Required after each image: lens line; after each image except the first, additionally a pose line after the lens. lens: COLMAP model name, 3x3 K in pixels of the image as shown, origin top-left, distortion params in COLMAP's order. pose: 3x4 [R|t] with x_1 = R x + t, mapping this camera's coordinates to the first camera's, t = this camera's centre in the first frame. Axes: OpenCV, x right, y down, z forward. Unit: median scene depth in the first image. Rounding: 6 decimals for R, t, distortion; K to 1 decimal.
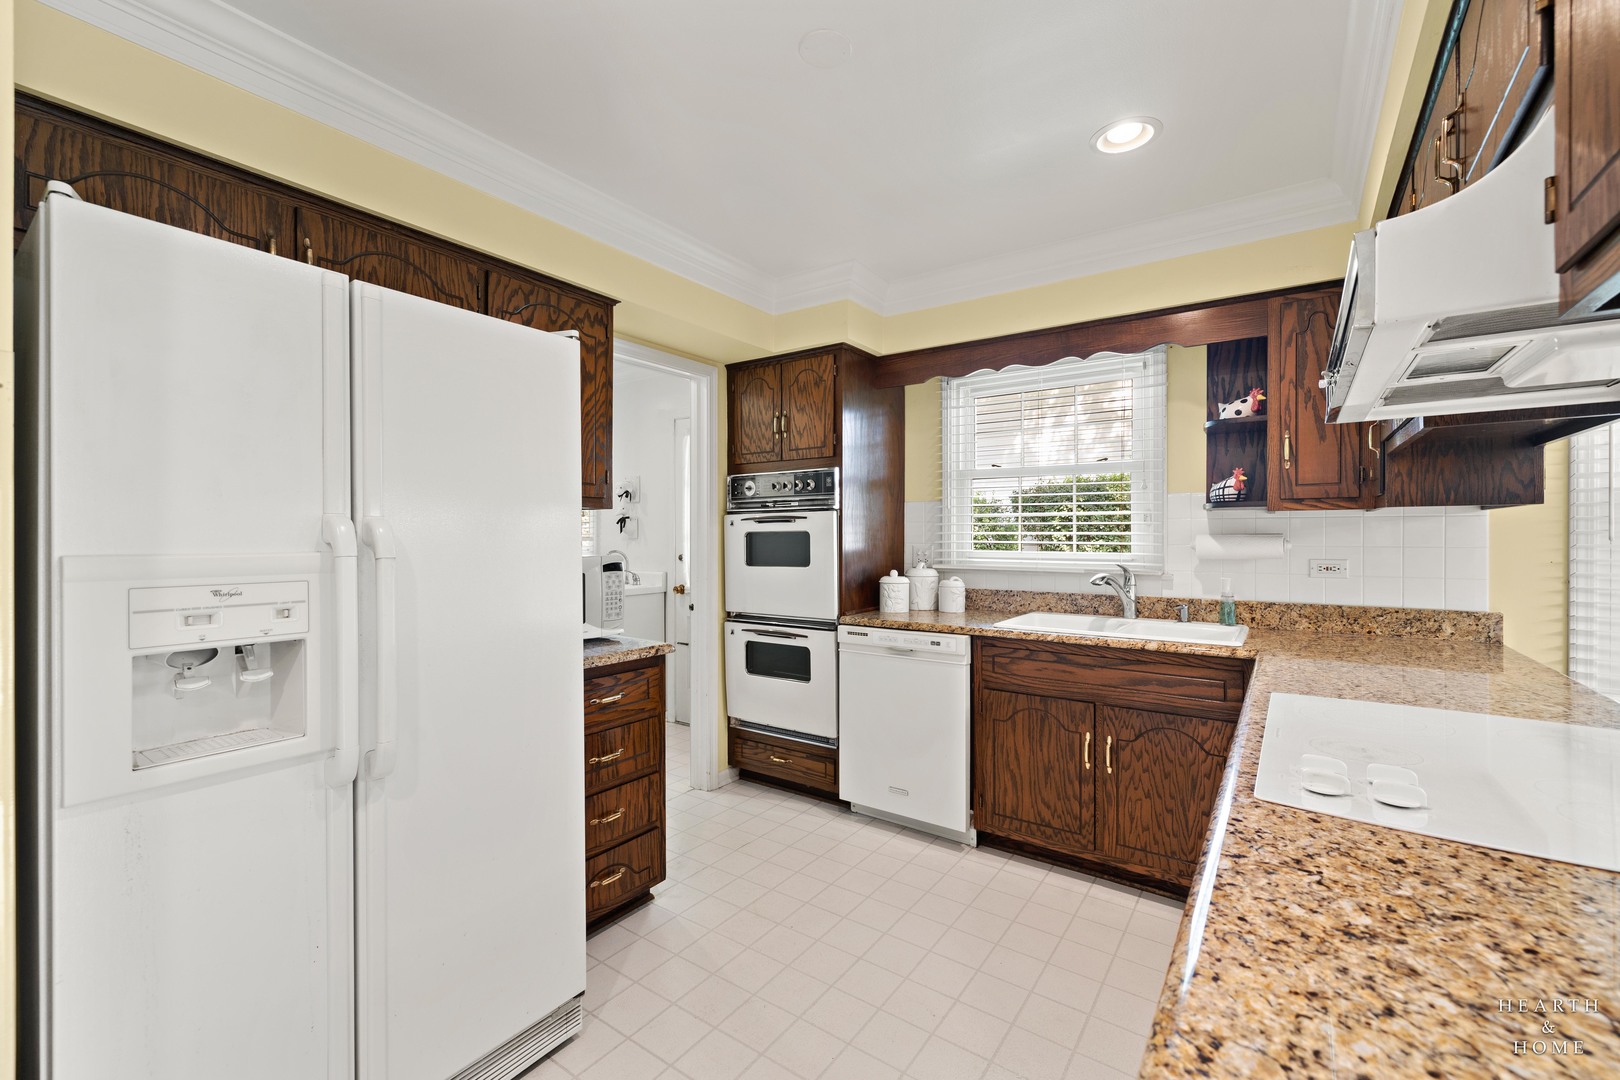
lens RADIAL K [[678.0, 0, 810.0], [0, 678.0, 540.0], [0, 0, 1]] dist [-0.000328, 0.000154]
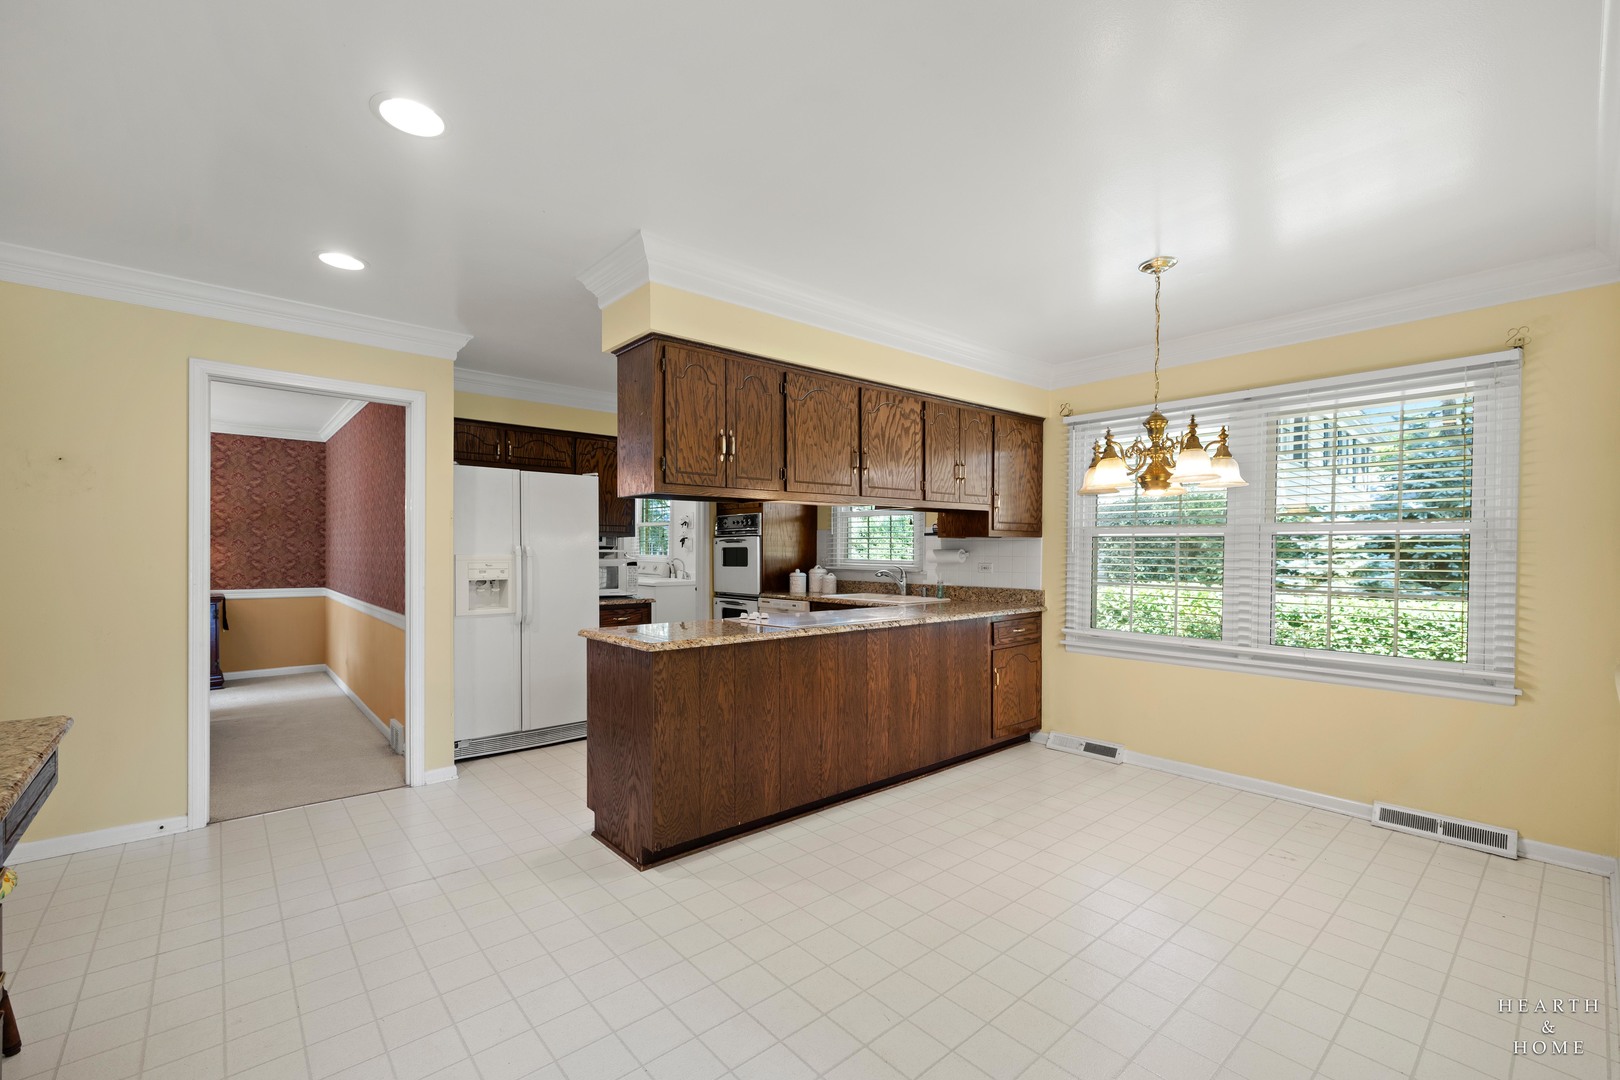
lens RADIAL K [[694.3, 0, 809.7], [0, 694.3, 557.1], [0, 0, 1]] dist [-0.000164, 0.000009]
pose [[0.971224, 0.004732, -0.238123, 0.621420], [-0.003485, 0.999978, 0.005659, 0.002860], [0.238144, -0.004666, 0.971219, -0.807465]]
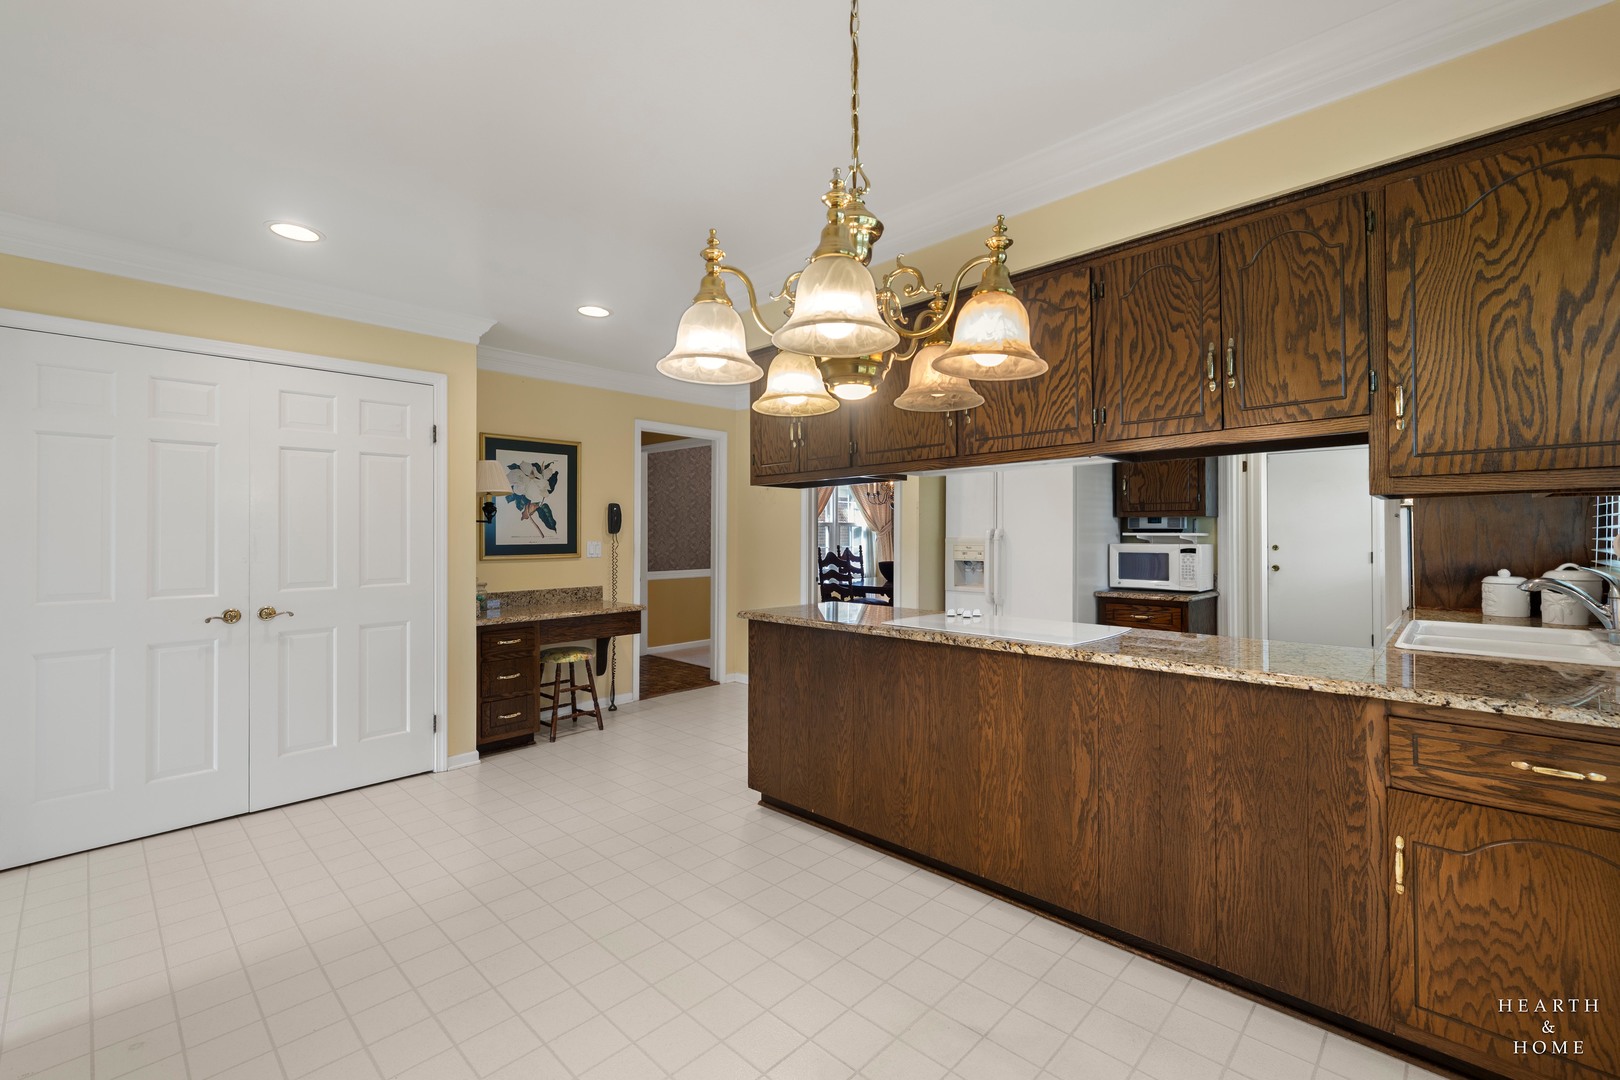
lens RADIAL K [[683.0, 0, 803.7], [0, 683.0, 532.5], [0, 0, 1]] dist [0.000422, 0.000020]
pose [[-0.149255, -0.003559, -0.988792, 1.224731], [-0.002269, 0.999992, -0.003257, 0.000852], [0.988796, 0.001757, -0.149262, 0.228310]]
